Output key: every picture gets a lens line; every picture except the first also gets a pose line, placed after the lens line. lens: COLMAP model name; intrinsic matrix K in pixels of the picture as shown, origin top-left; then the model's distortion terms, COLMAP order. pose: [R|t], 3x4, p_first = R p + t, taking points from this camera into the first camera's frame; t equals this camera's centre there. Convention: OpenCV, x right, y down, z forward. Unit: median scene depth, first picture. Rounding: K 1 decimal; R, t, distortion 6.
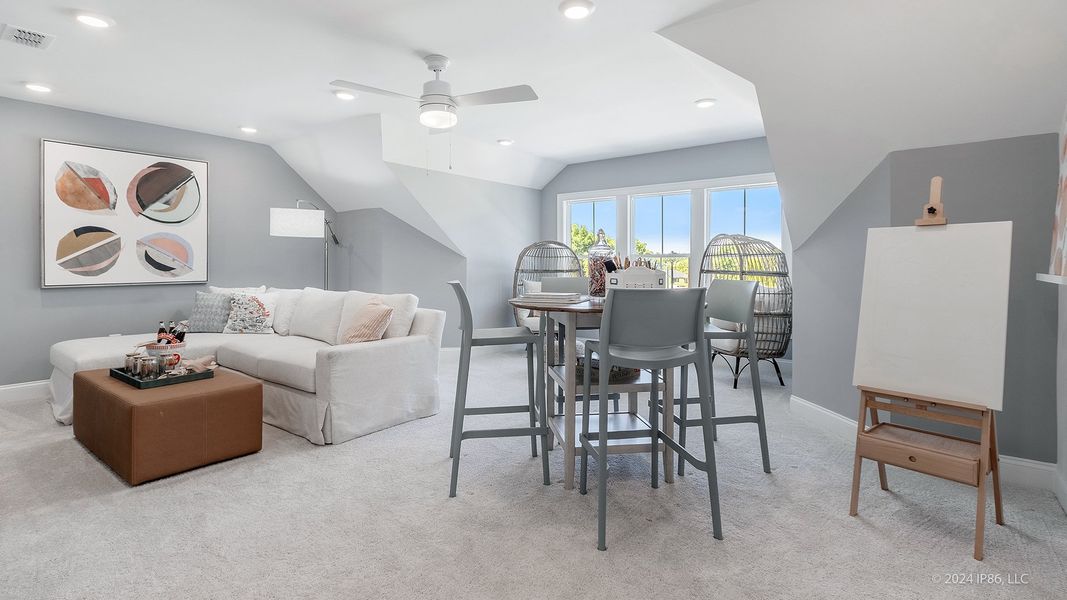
lens RADIAL K [[507.0, 0, 535.3], [0, 507.0, 265.4], [0, 0, 1]] dist [-0.000297, -0.000641]
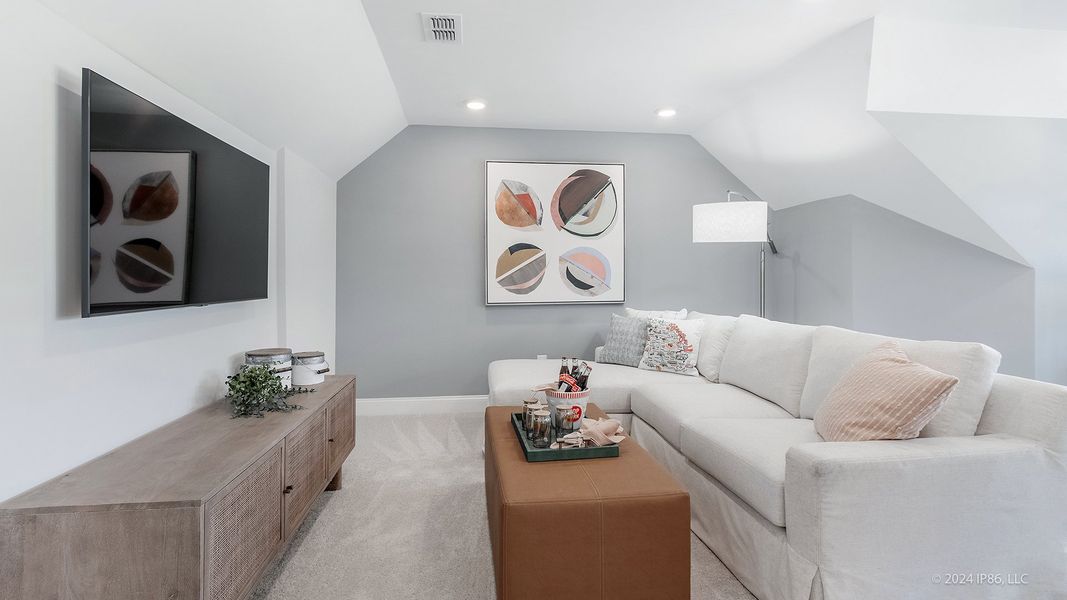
lens RADIAL K [[503.7, 0, 531.6], [0, 503.7, 280.3], [0, 0, 1]] dist [-0.001895, -0.001329]
pose [[0.712982, -0.005140, -0.701163, -0.178322], [0.002340, 0.999985, -0.004951, -0.000796], [0.701178, 0.001889, 0.712983, 0.314580]]
